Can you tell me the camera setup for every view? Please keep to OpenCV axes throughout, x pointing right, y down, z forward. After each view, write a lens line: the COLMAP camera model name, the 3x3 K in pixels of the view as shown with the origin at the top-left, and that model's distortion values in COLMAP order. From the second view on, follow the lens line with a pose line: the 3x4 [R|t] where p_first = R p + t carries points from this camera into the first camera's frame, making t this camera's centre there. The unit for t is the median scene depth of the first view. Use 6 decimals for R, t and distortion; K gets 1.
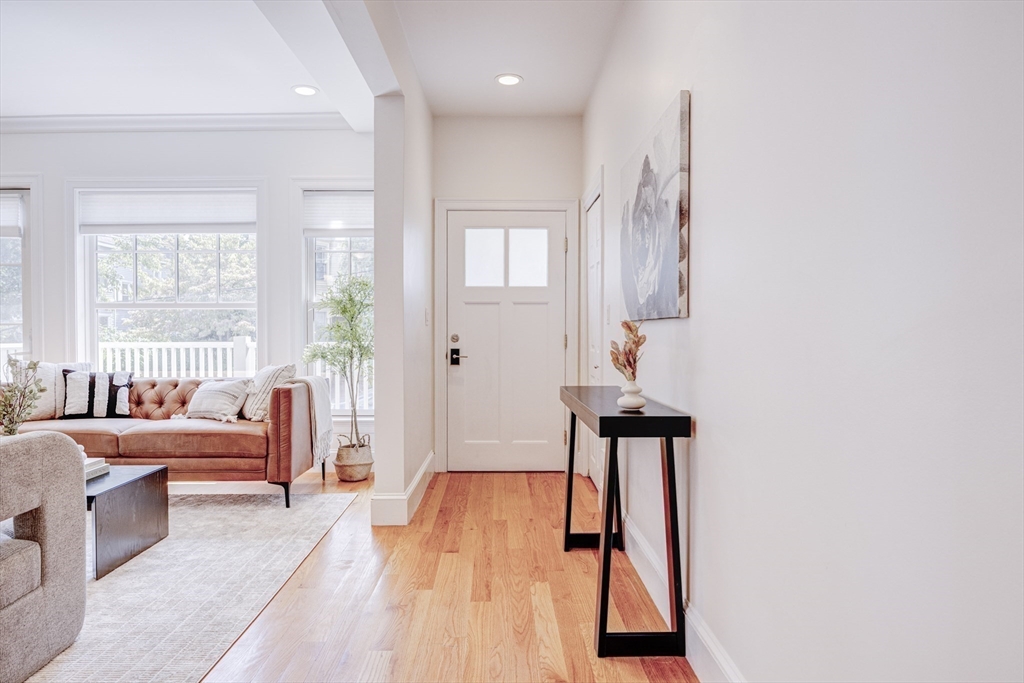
lens RADIAL K [[623.1, 0, 492.6], [0, 623.1, 343.3], [0, 0, 1]] dist [-0.000123, -0.003396]
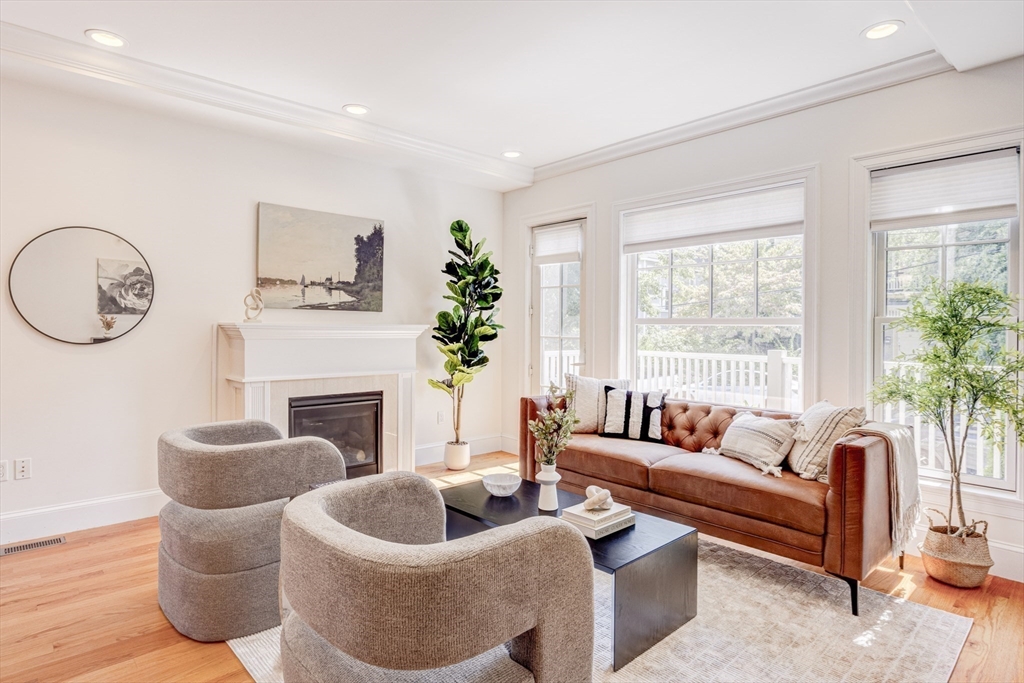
lens RADIAL K [[555.7, 0, 503.7], [0, 555.7, 326.6], [0, 0, 1]] dist [-0.018289, 0.003581]
pose [[0.681838, 0.006242, -0.731476, -0.128281], [-0.022009, 0.999686, -0.011984, -0.041404], [0.731172, 0.024270, 0.681762, 0.241382]]
